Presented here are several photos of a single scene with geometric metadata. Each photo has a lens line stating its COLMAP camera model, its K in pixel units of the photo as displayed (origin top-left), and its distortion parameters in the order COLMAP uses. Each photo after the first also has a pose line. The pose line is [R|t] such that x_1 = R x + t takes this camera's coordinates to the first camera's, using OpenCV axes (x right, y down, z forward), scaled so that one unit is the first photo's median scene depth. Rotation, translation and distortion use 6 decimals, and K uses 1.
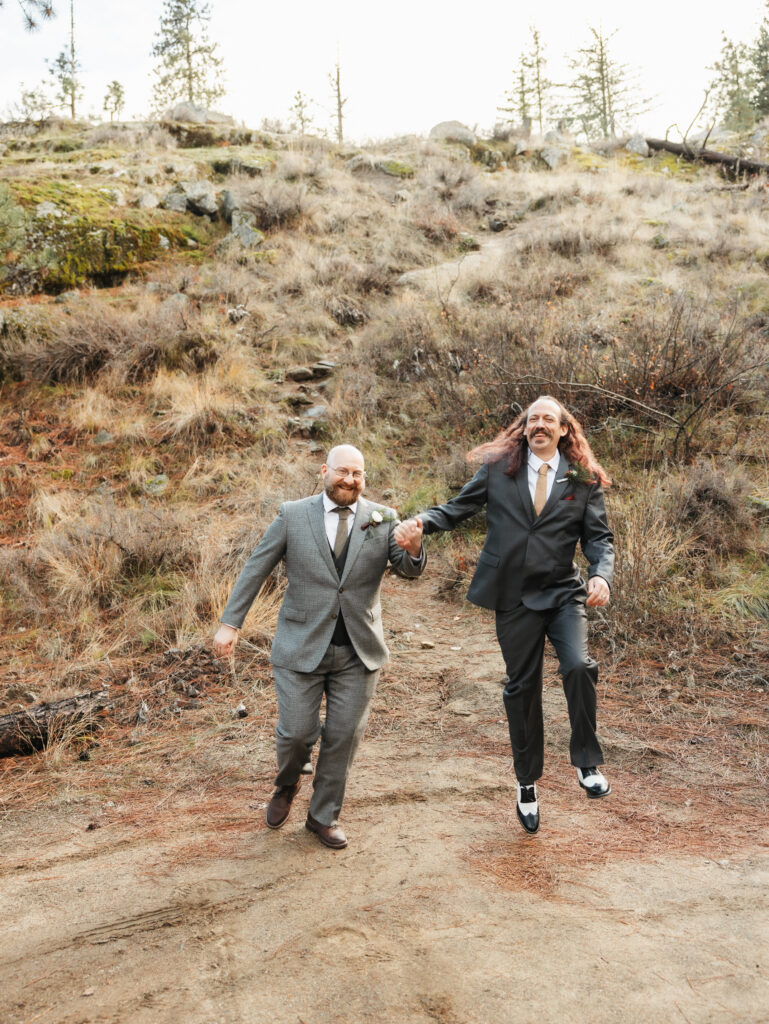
lens RADIAL K [[1014.6, 0, 389.6], [0, 1014.6, 511.1], [0, 0, 1]] dist [0.049298, 0.000000]
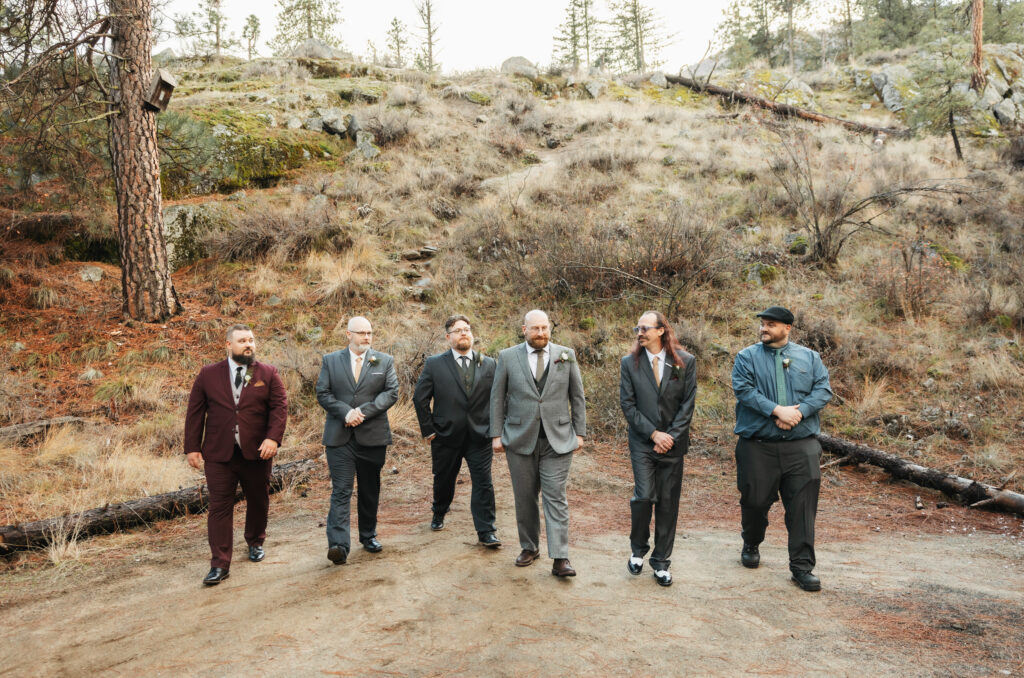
lens RADIAL K [[1373.3, 0, 506.5], [0, 1373.3, 304.6], [0, 0, 1]] dist [0.264120, 0.000000]
pose [[0.998077, 0.006436, 0.061647, -0.070053], [-0.003401, 0.998783, -0.049203, 0.024709], [-0.061889, 0.048899, 0.996884, -0.850963]]
